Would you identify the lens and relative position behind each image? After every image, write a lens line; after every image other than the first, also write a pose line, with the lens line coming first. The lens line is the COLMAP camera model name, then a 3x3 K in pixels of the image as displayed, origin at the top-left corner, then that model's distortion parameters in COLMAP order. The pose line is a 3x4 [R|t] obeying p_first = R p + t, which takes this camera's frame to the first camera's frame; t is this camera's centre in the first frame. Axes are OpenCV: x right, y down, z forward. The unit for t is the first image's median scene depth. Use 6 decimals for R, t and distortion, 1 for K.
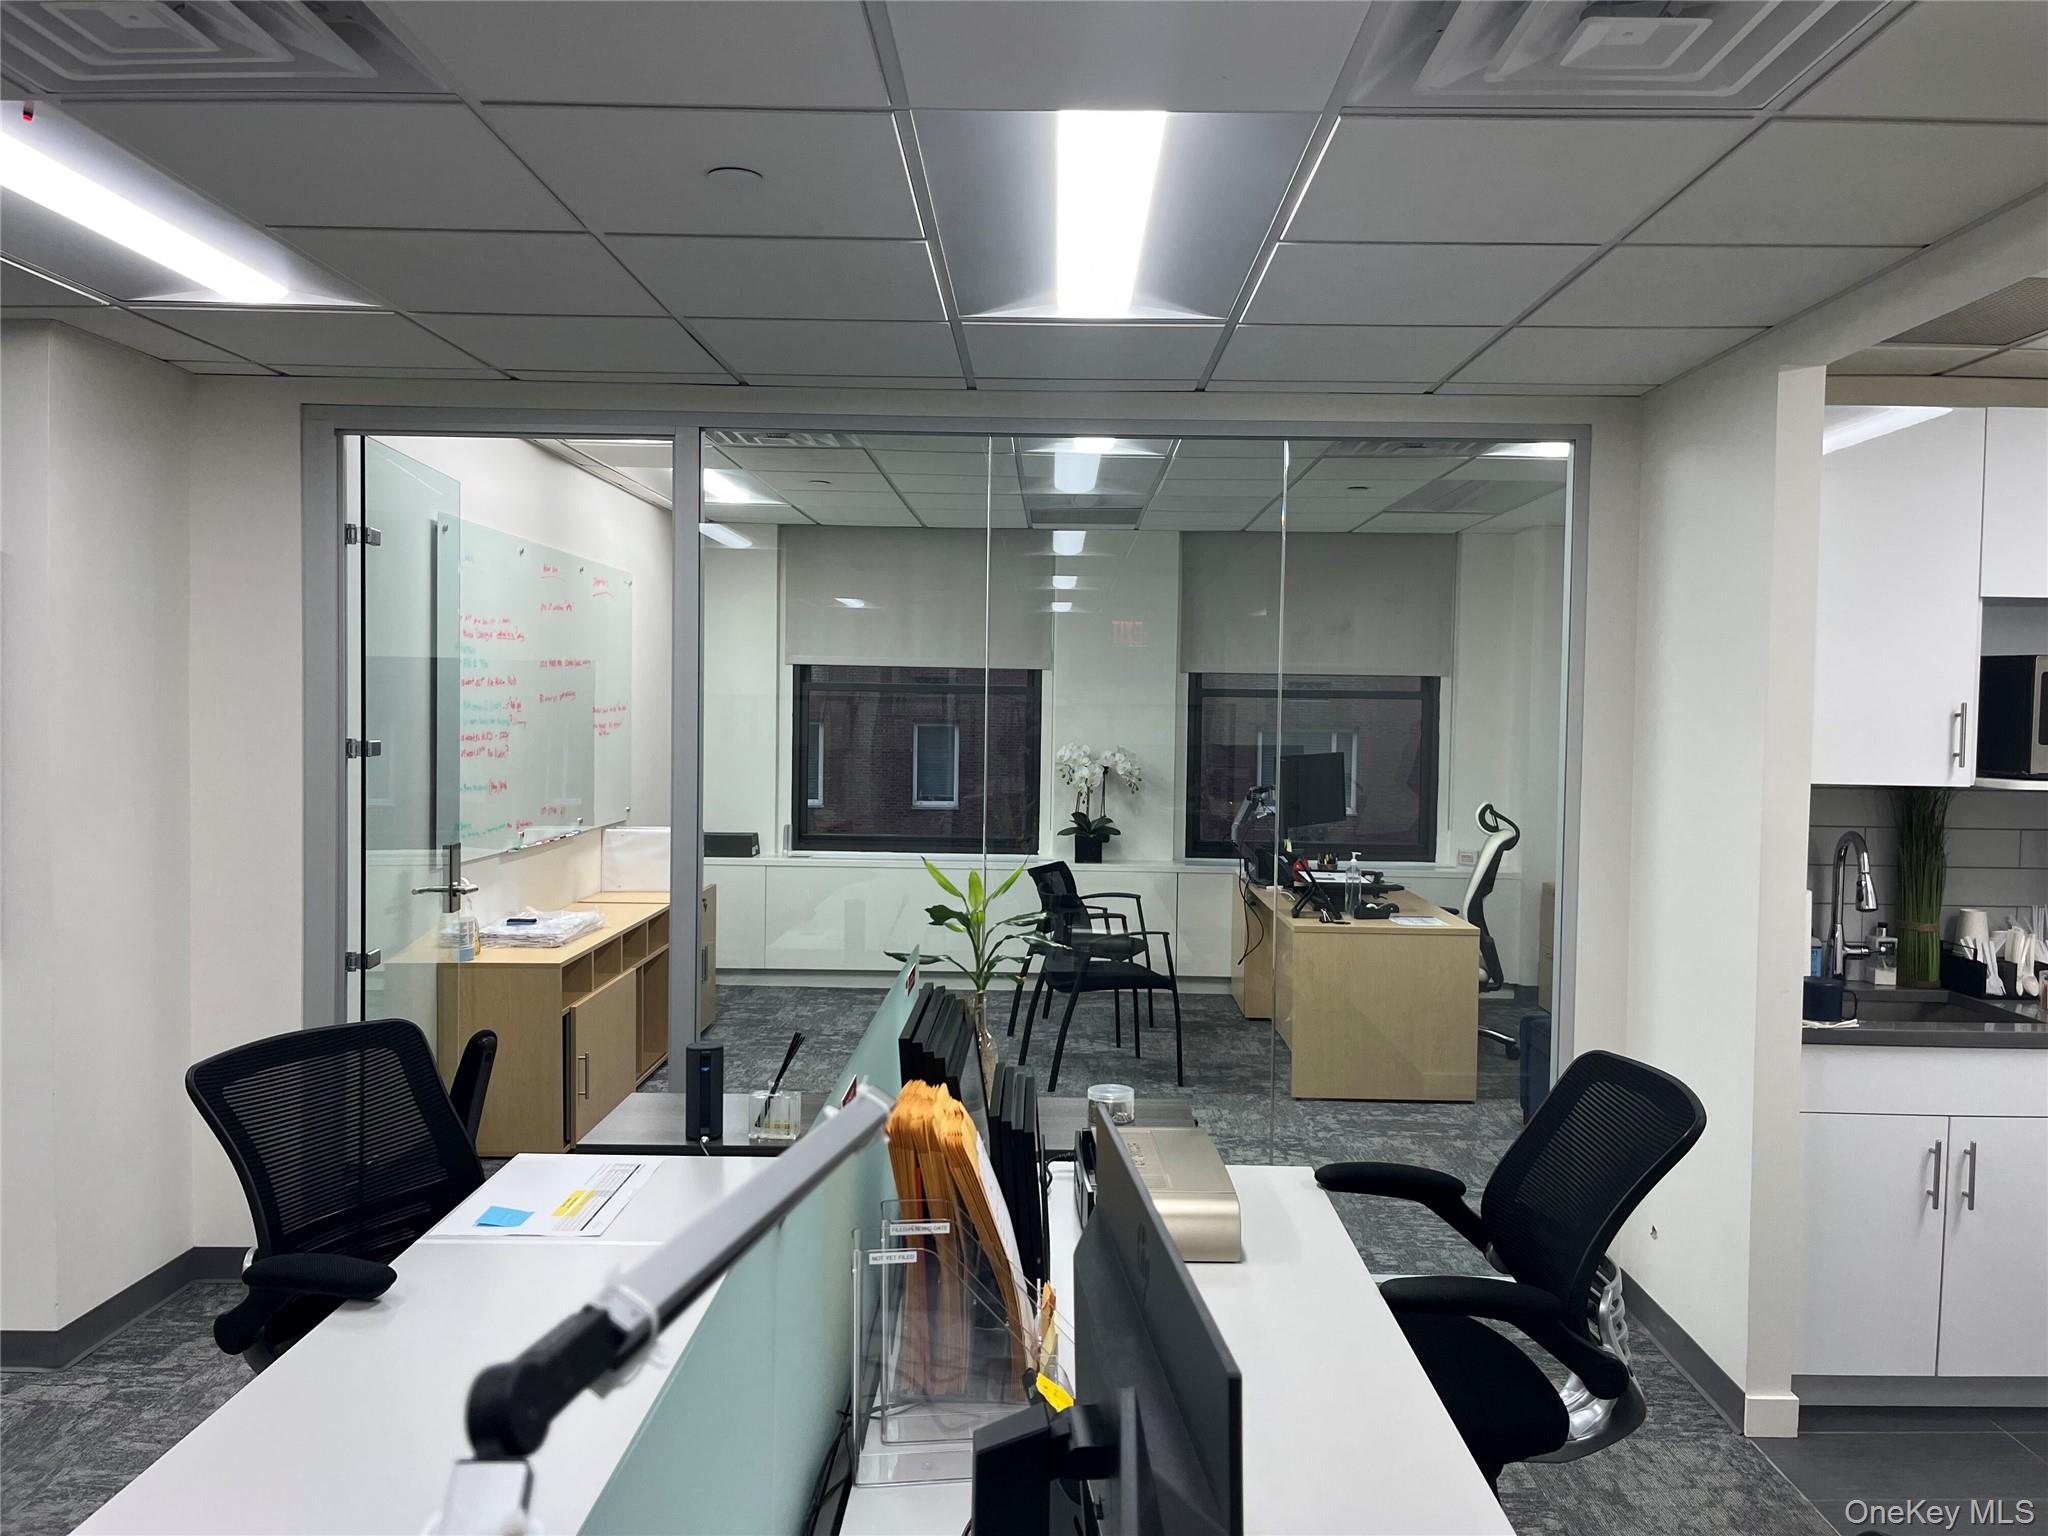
lens RADIAL K [[1538.9, 0, 1024.0], [0, 1538.9, 768.0], [0, 0, 1]] dist [0.075098, -0.118035]
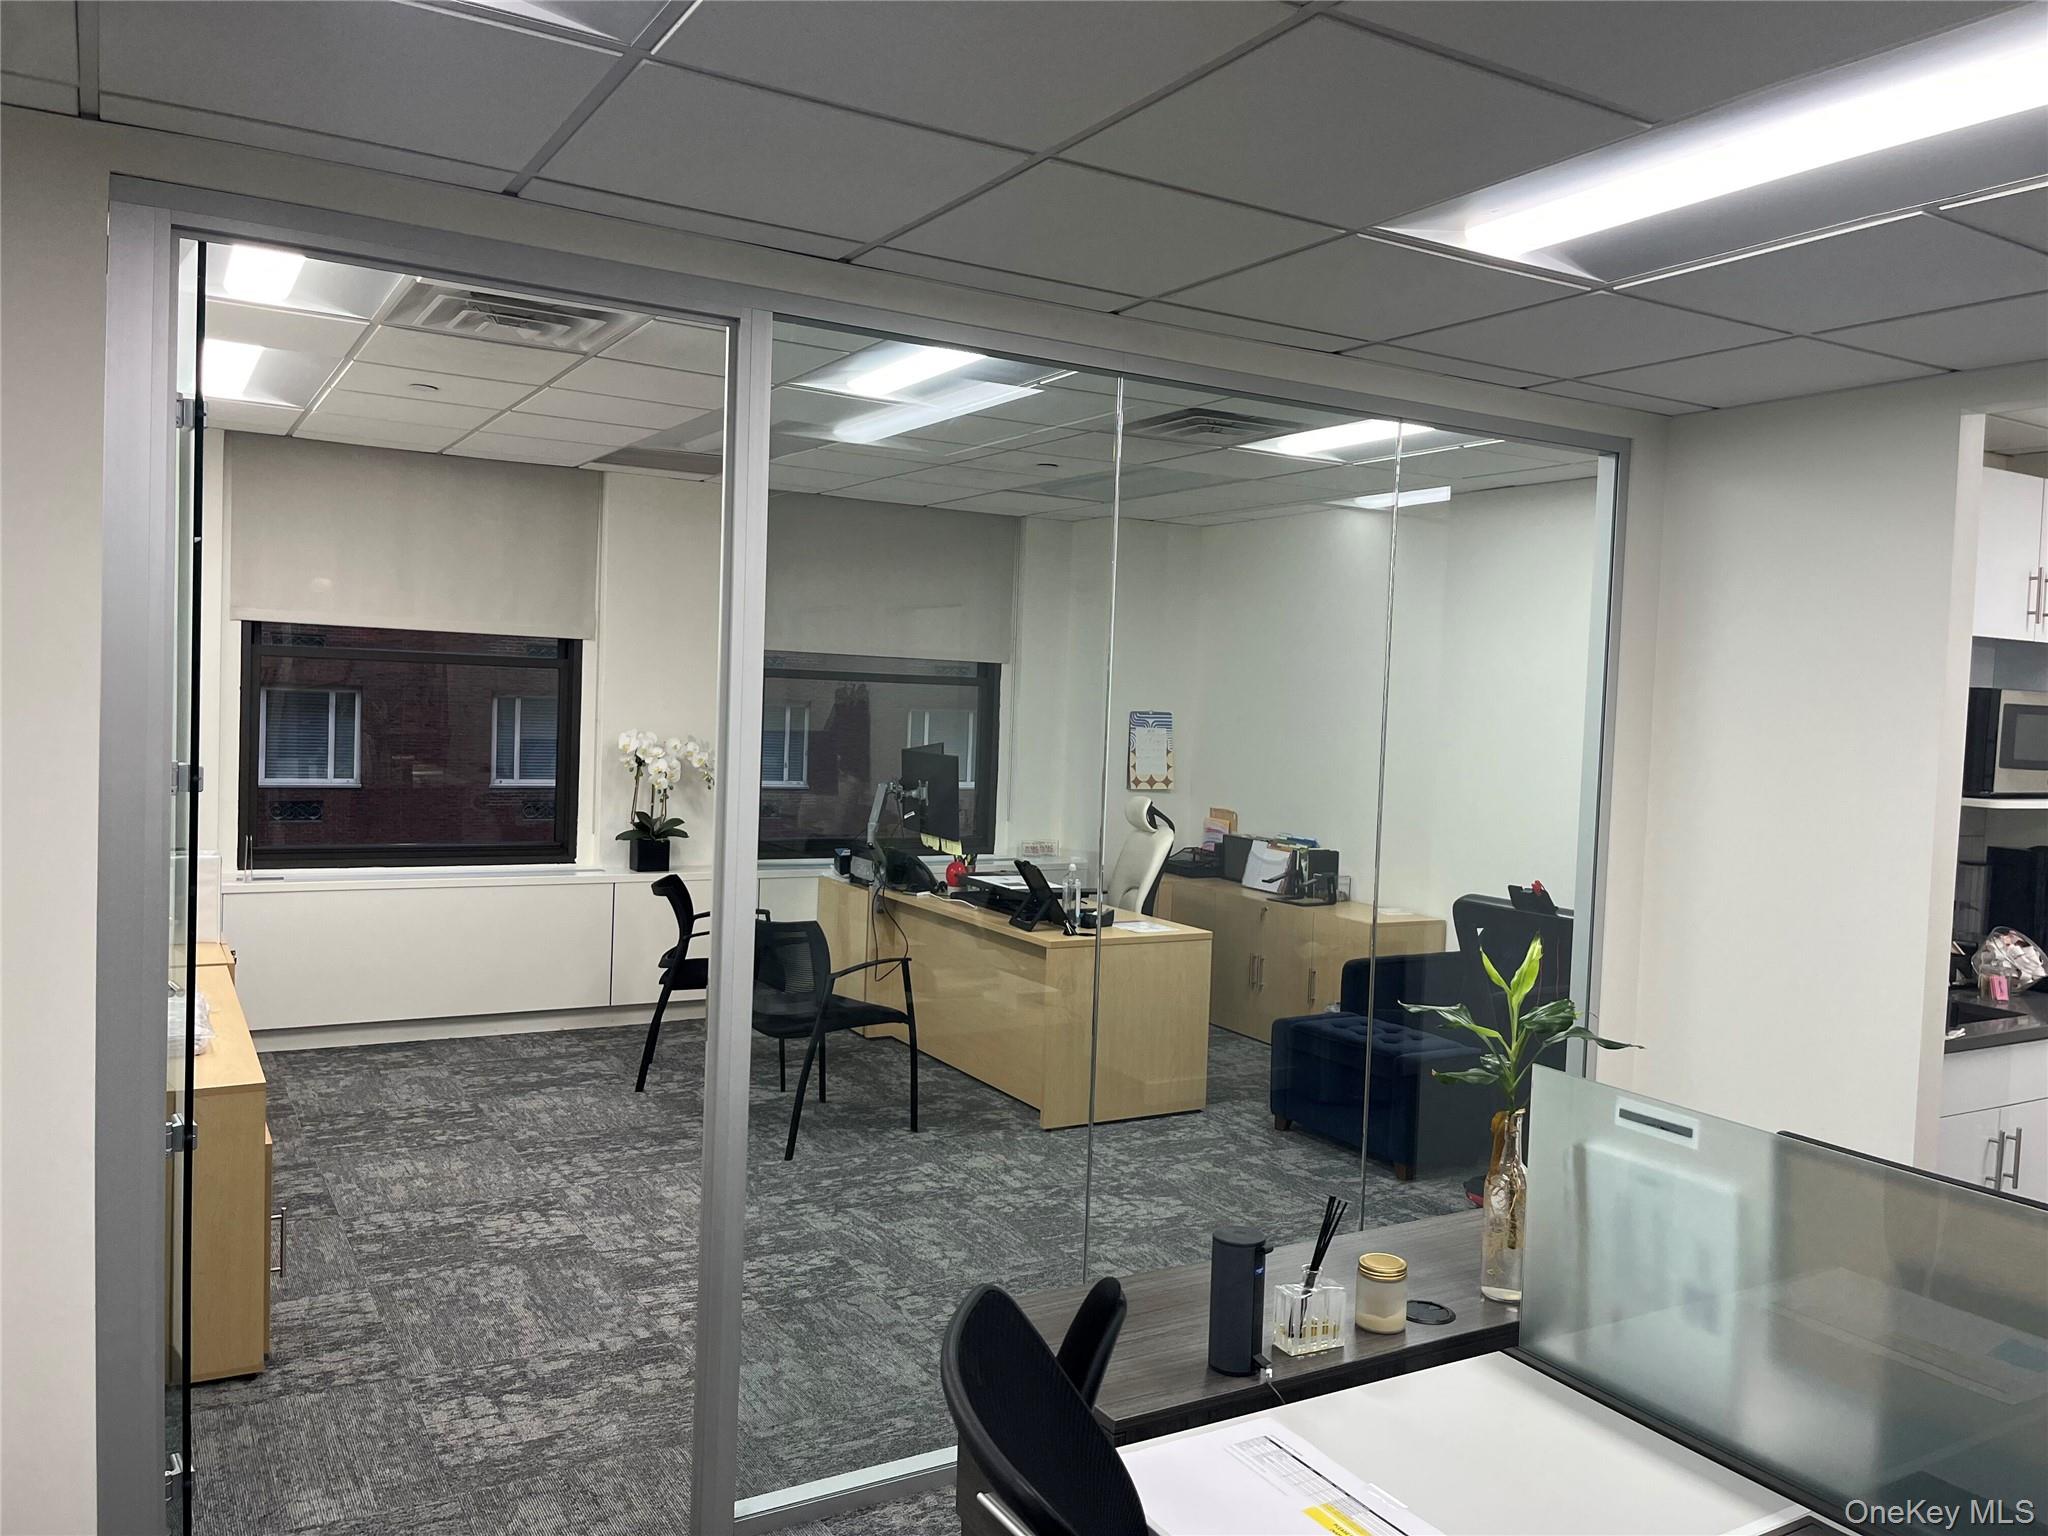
lens RADIAL K [[1553.9, 0, 1024.0], [0, 1553.9, 768.0], [0, 0, 1]] dist [0.064341, -0.113796]
pose [[0.859912, -0.005411, 0.510414, -0.329641], [-0.005780, 0.999776, 0.020338, -0.020605], [-0.510410, -0.020439, 0.859688, 0.235500]]
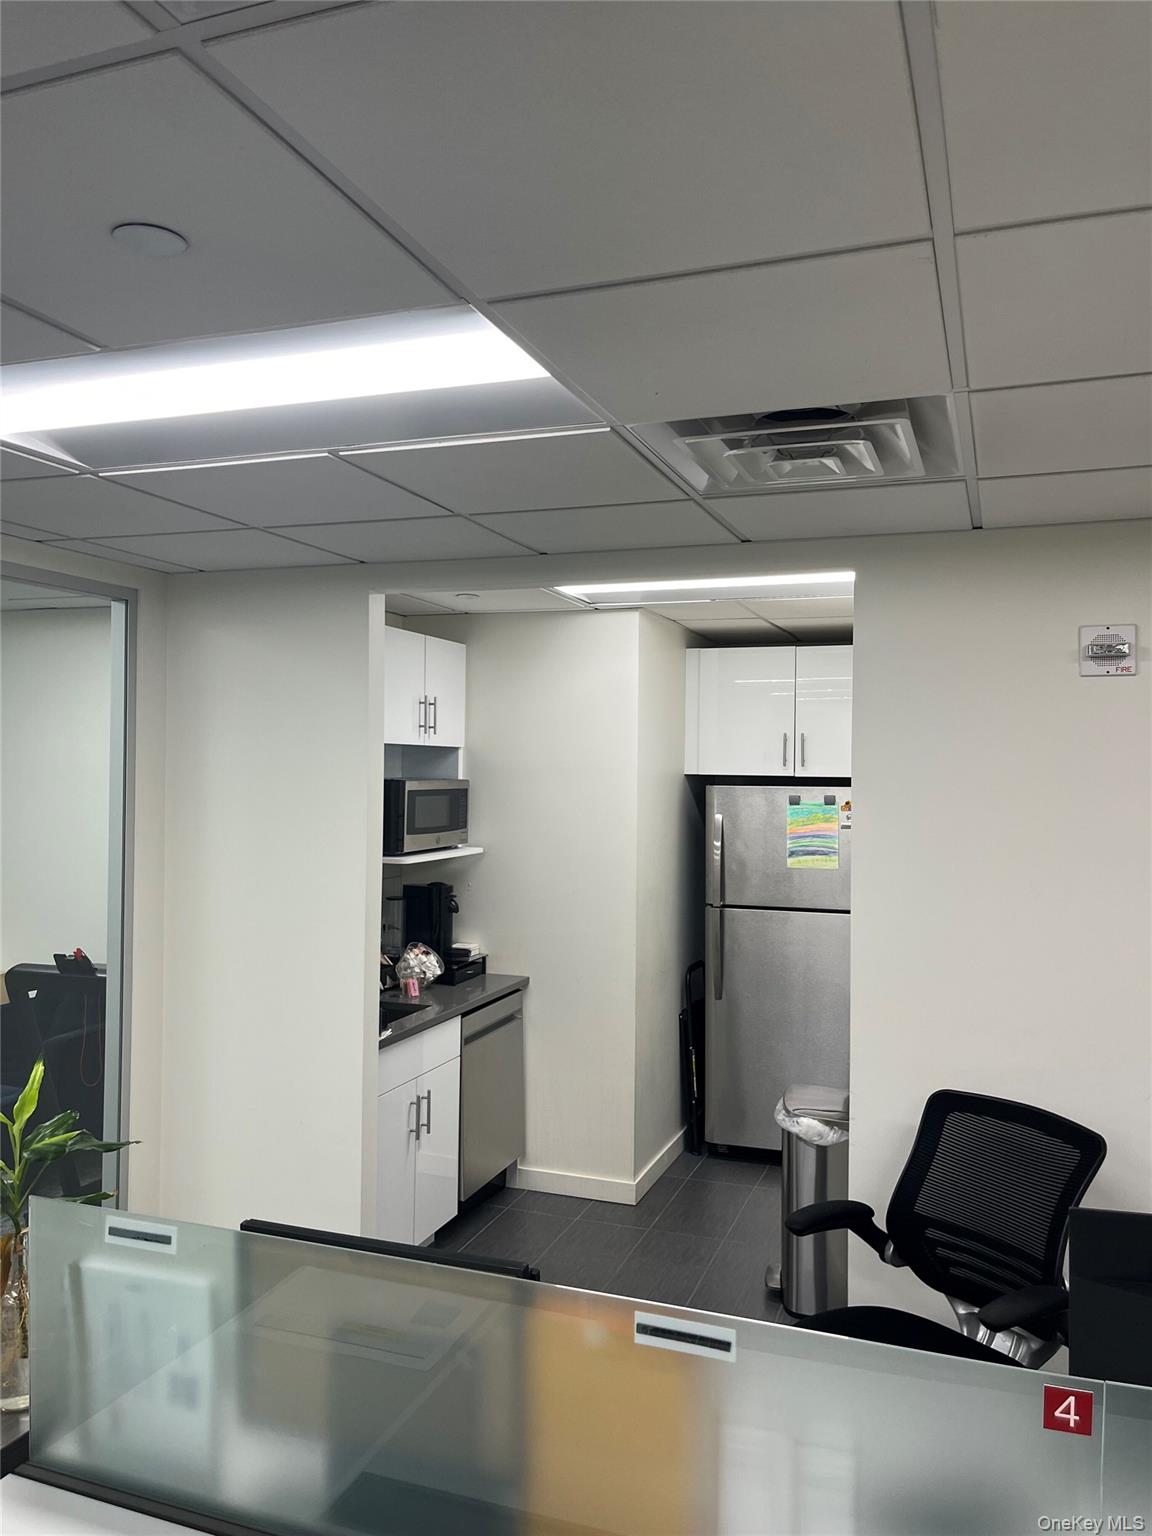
lens RADIAL K [[1152.8, 0, 567.2], [0, 1152.8, 763.4], [0, 0, 1]] dist [0.069301, -0.108023]
pose [[0.342684, -0.010632, 0.939390, -0.261291], [0.028025, 0.999607, 0.001090, -0.052686], [-0.939032, 0.025953, 0.342848, 0.260753]]
